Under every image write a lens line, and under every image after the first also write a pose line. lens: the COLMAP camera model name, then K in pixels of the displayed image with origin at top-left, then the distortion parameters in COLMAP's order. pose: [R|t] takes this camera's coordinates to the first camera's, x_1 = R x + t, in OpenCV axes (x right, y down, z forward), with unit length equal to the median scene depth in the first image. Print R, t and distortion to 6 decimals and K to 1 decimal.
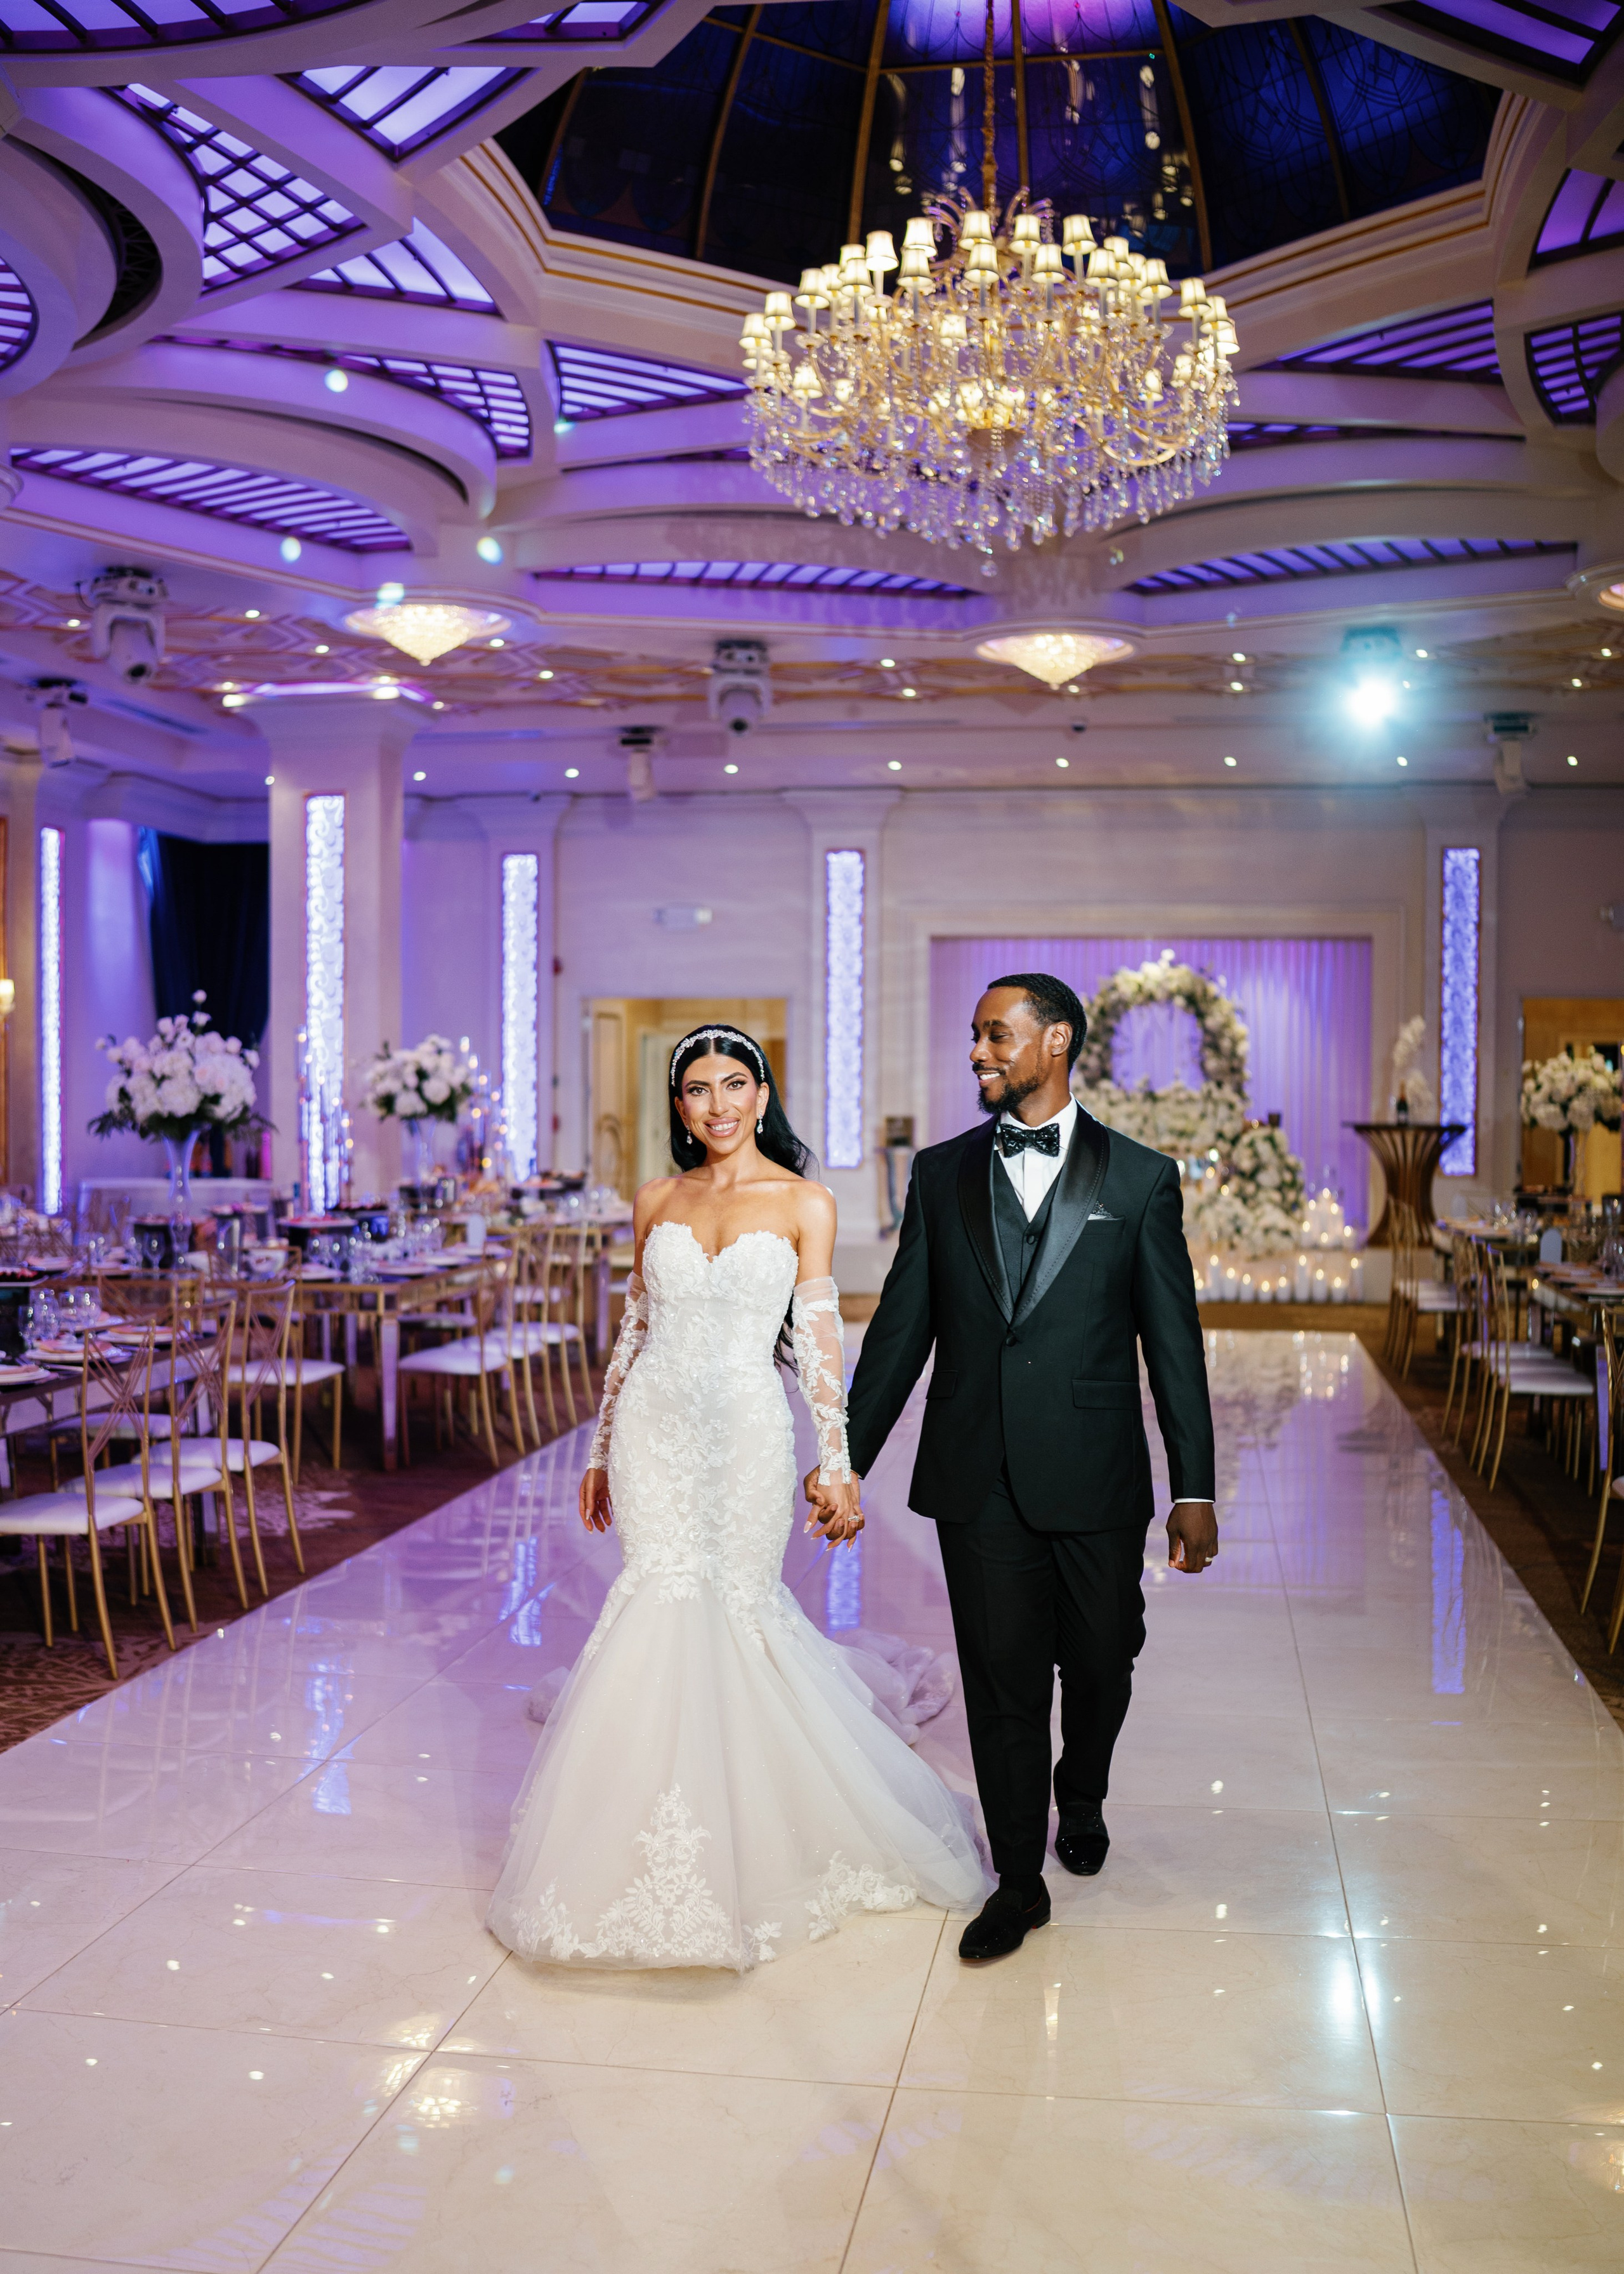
lens RADIAL K [[2323.4, 0, 806.1], [0, 2323.4, 1211.1], [0, 0, 1]] dist [-0.197082, 0.227655]
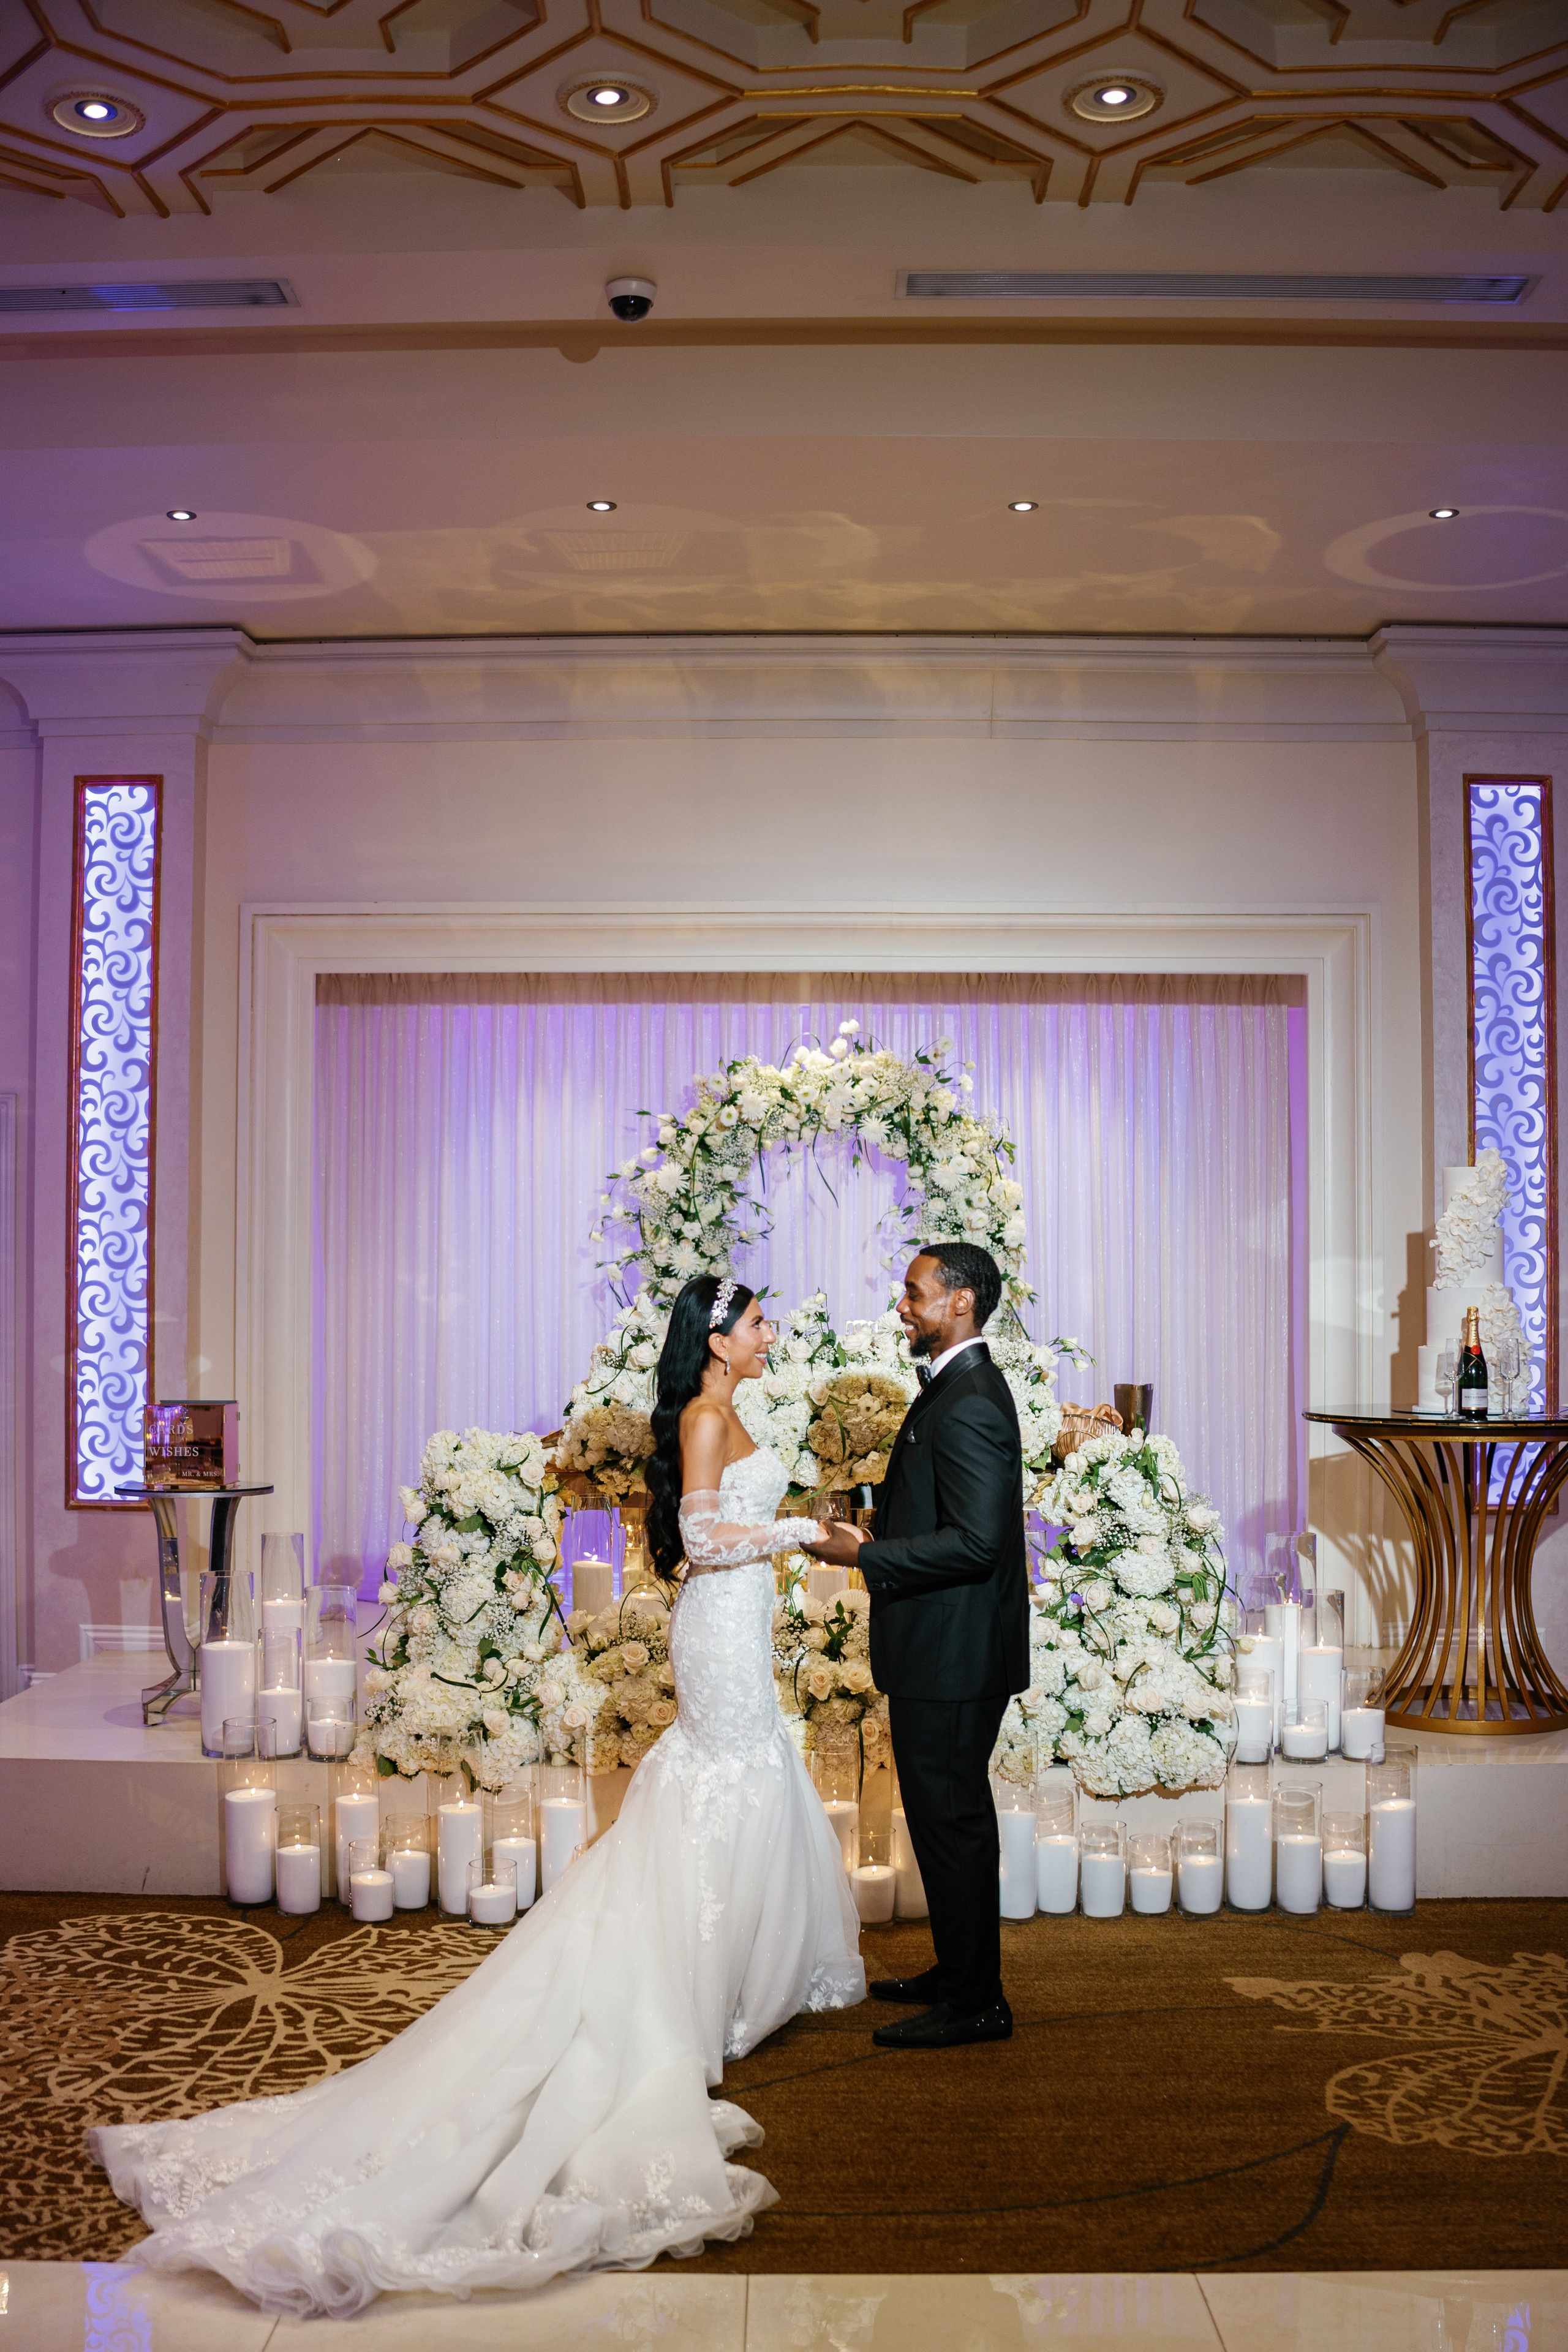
lens RADIAL K [[2317.7, 0, 771.3], [0, 2317.7, 1238.0], [0, 0, 1]] dist [-0.201736, 0.189500]
pose [[0.988701, -0.000909, 0.149900, 0.102352], [0.011405, 0.997539, -0.069177, -0.052531], [-0.149468, 0.070105, 0.986278, 0.776489]]
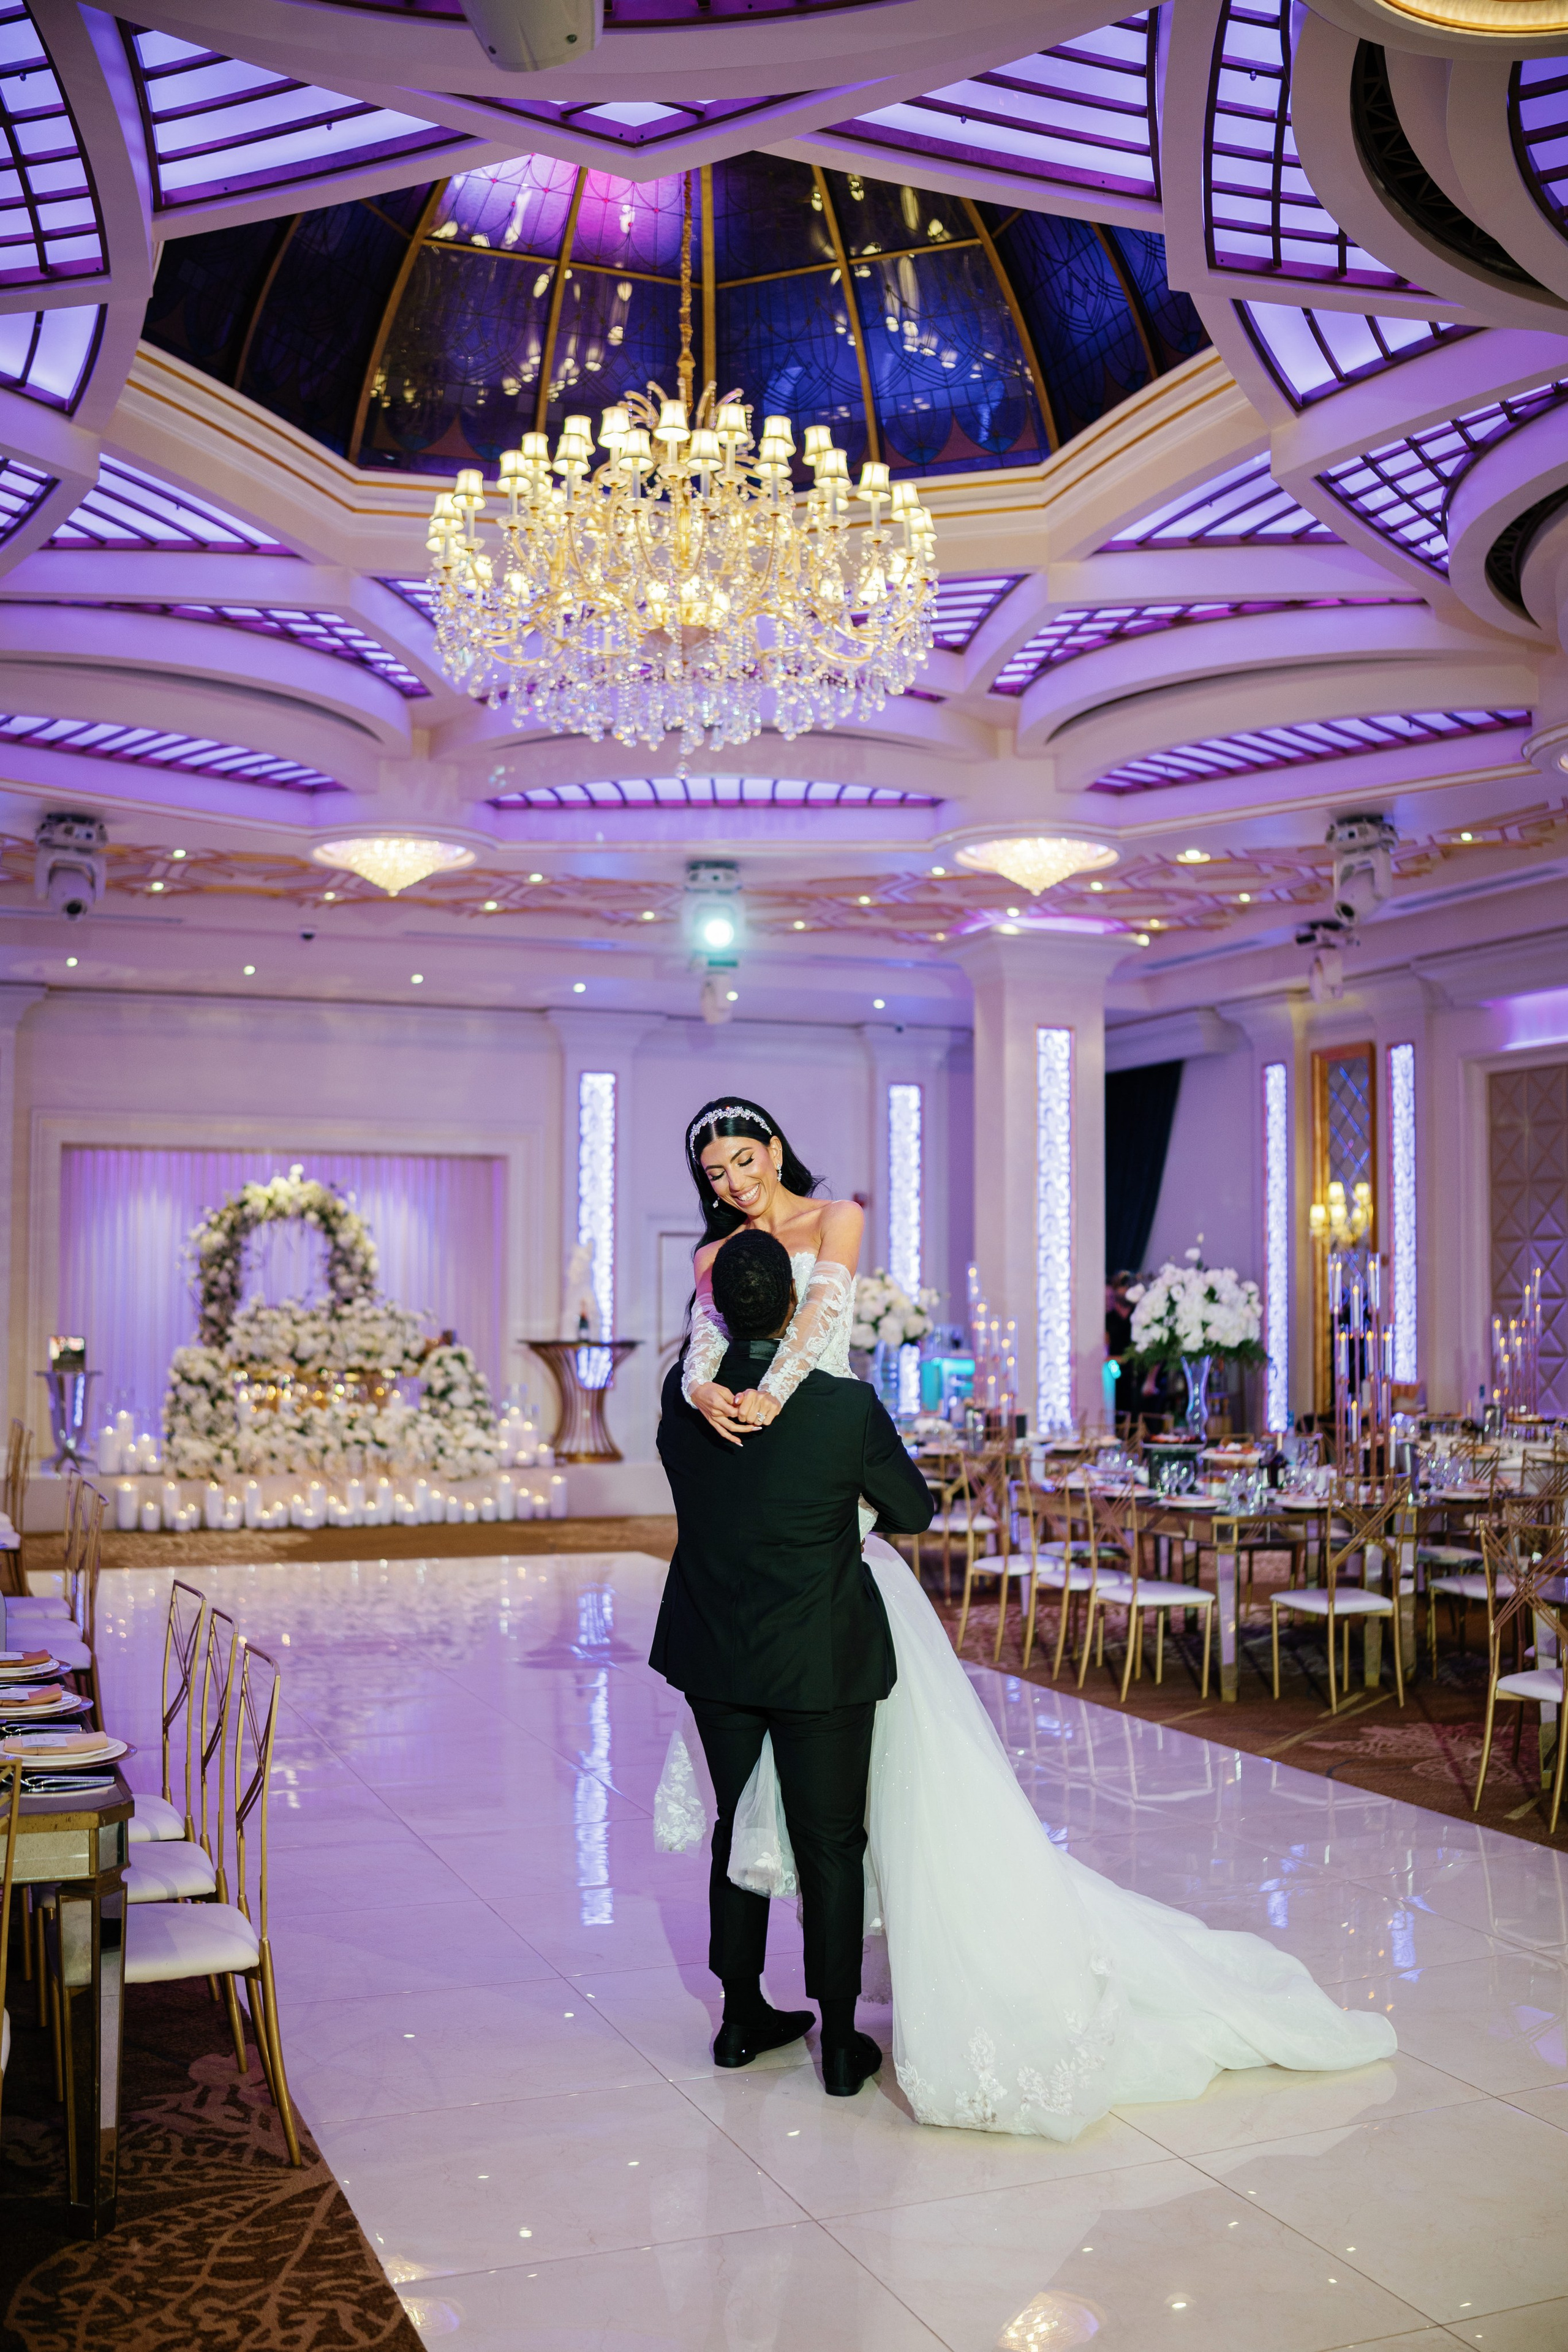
lens RADIAL K [[2240.0, 0, 784.7], [0, 2240.0, 1210.9], [0, 0, 1]] dist [-0.202066, 0.197061]
pose [[0.850867, 0.018630, 0.525051, -0.228396], [0.029222, 0.996146, -0.082701, -0.013192], [-0.524568, 0.085711, 0.847043, 0.131831]]
